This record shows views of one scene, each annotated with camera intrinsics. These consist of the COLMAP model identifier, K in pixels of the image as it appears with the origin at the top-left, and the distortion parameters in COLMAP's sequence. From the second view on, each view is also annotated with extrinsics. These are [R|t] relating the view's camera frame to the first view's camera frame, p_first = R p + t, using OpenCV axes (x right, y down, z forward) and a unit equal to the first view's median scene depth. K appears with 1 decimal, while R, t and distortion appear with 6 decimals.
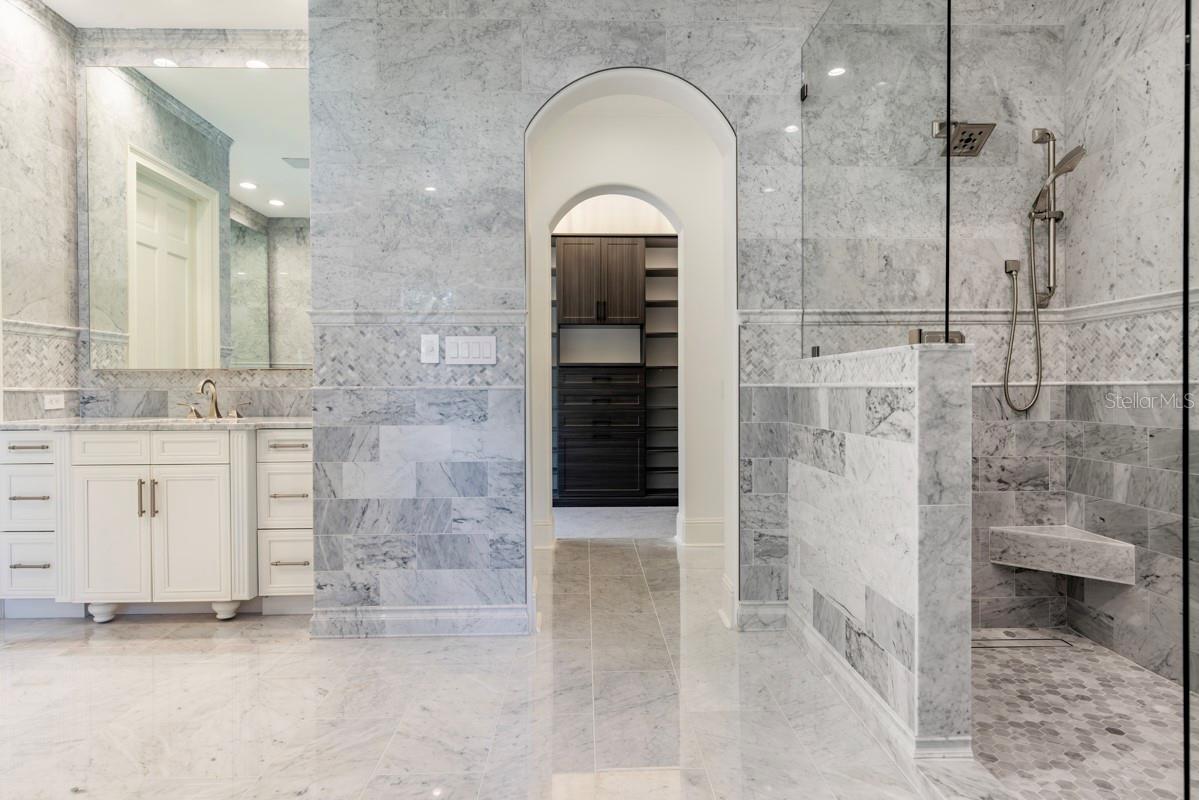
lens RADIAL K [[664.4, 0, 599.7], [0, 664.4, 395.8], [0, 0, 1]] dist [0.003870, -0.000205]
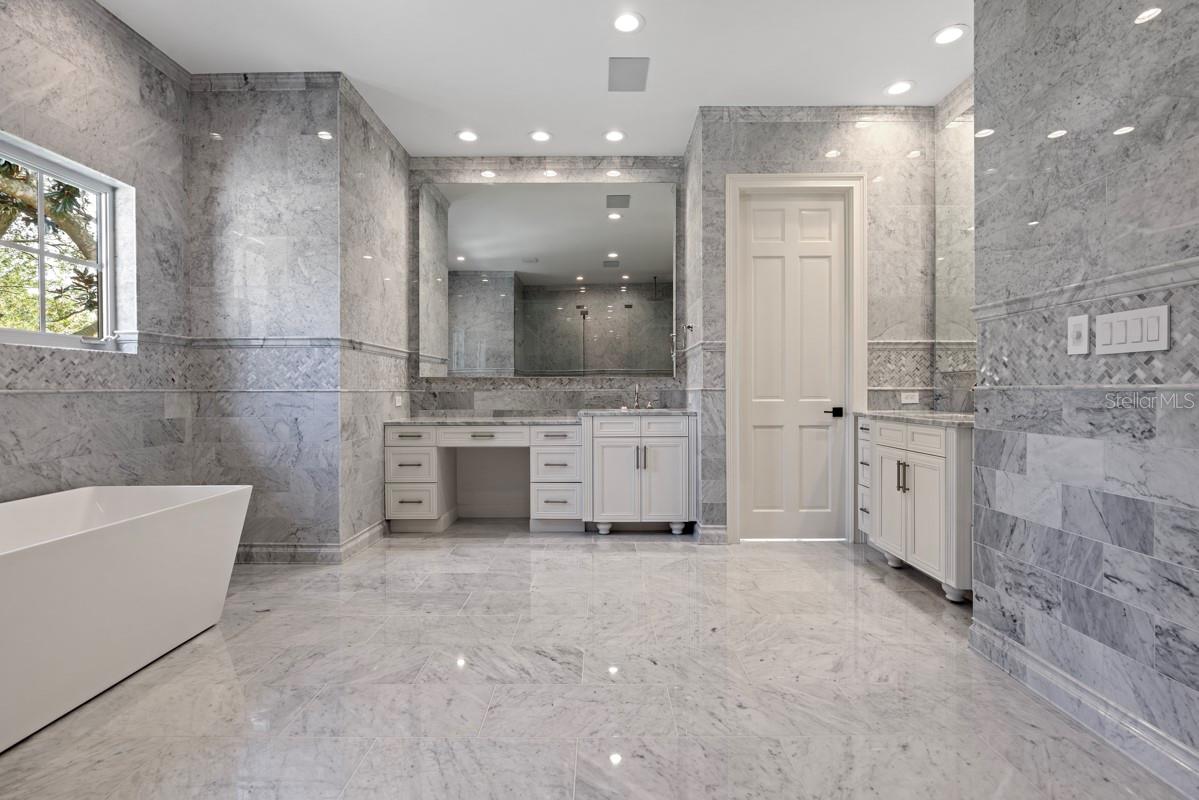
lens RADIAL K [[568.3, 0, 598.6], [0, 568.3, 395.9], [0, 0, 1]] dist [-0.001732, 0.000418]
pose [[-0.053023, 0.014133, -0.998493, 0.408152], [-0.009025, 0.999852, 0.014632, -0.006957], [0.998553, 0.009788, -0.052888, 0.494985]]
